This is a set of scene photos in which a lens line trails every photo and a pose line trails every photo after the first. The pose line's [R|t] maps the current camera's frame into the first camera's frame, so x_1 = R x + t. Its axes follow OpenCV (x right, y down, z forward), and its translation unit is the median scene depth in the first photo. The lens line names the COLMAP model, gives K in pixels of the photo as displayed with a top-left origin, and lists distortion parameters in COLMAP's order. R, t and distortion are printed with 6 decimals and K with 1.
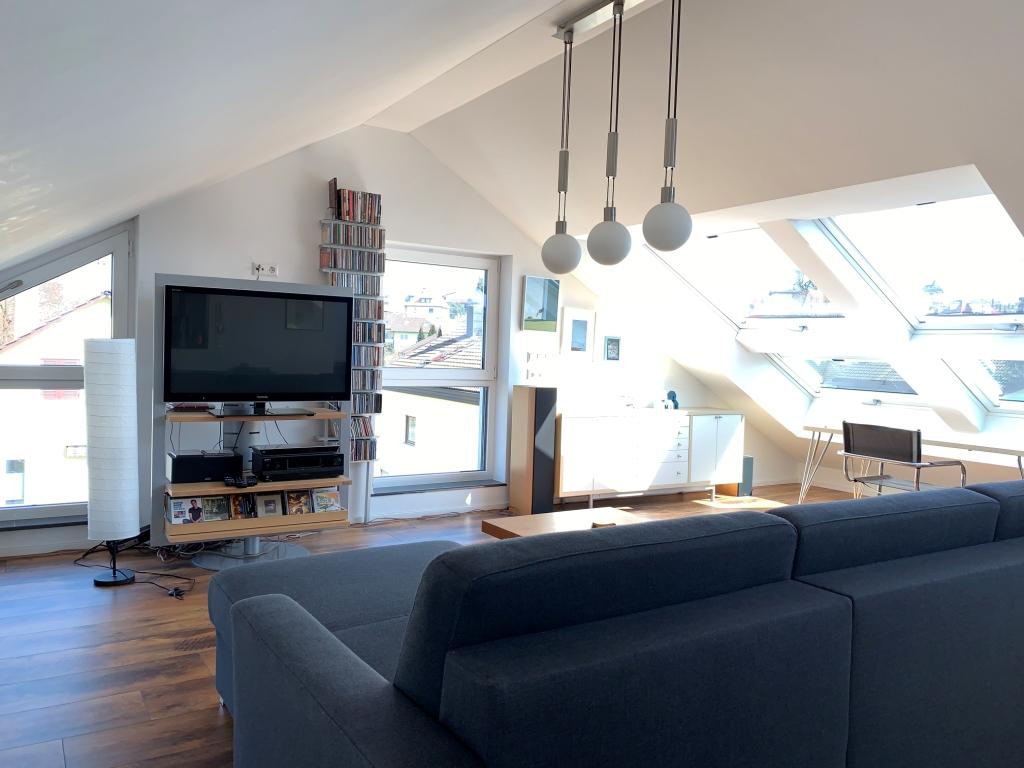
lens RADIAL K [[788.2, 0, 512.0], [0, 788.2, 384.0], [0, 0, 1]] dist [0.002482, 0.000697]
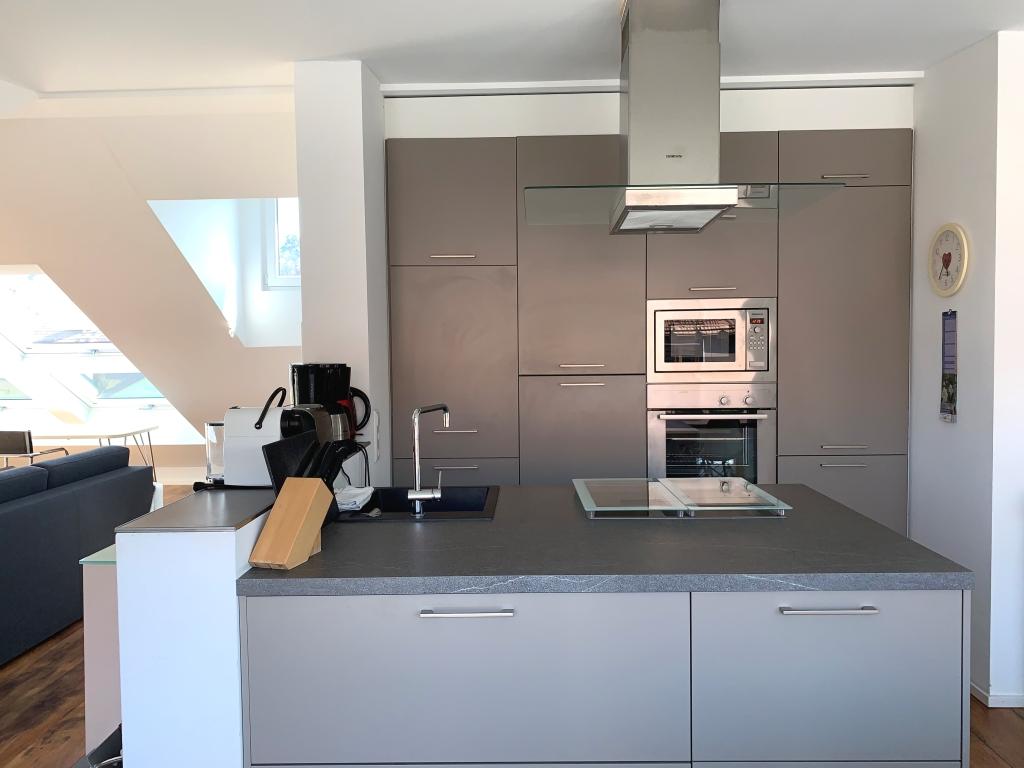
lens RADIAL K [[733.0, 0, 512.0], [0, 733.0, 384.0], [0, 0, 1]] dist [0.007267, 0.001916]
pose [[0.520363, -0.083832, 0.849820, -0.137691], [0.068643, 0.996056, 0.056226, -0.037232], [-0.851182, 0.029077, 0.524065, -0.408024]]
